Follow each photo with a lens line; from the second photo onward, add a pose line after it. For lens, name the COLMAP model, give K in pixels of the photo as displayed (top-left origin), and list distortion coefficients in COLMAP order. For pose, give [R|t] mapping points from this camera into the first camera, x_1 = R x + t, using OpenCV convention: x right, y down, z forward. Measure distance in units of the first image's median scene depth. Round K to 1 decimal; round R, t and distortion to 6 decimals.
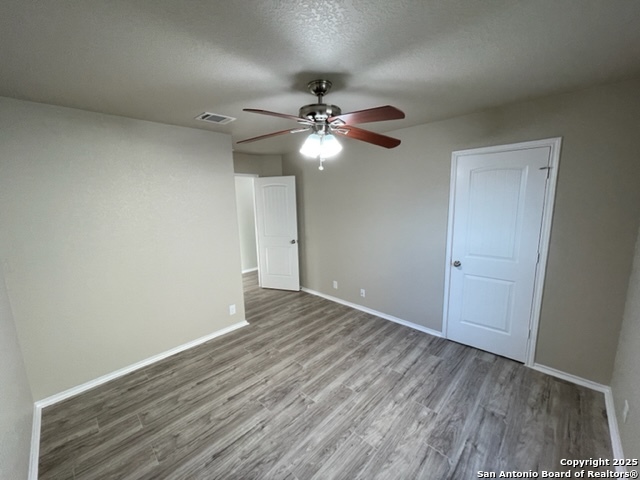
lens RADIAL K [[259.4, 0, 320.1], [0, 259.4, 238.7], [0, 0, 1]] dist [-0.006934, 0.001572]
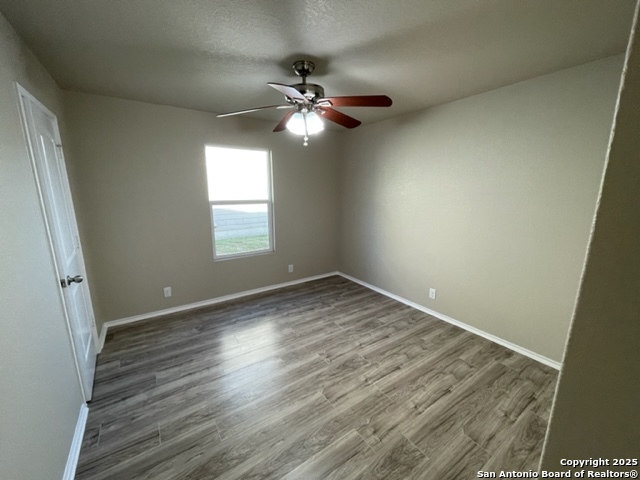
lens RADIAL K [[259.4, 0, 318.2], [0, 259.4, 241.6], [0, 0, 1]] dist [-0.006934, 0.001572]
pose [[-0.977507, -0.018103, 0.210123, -0.231527], [0.056550, 0.937327, 0.343832, -0.209393], [-0.203178, 0.347981, -0.915220, 1.729090]]
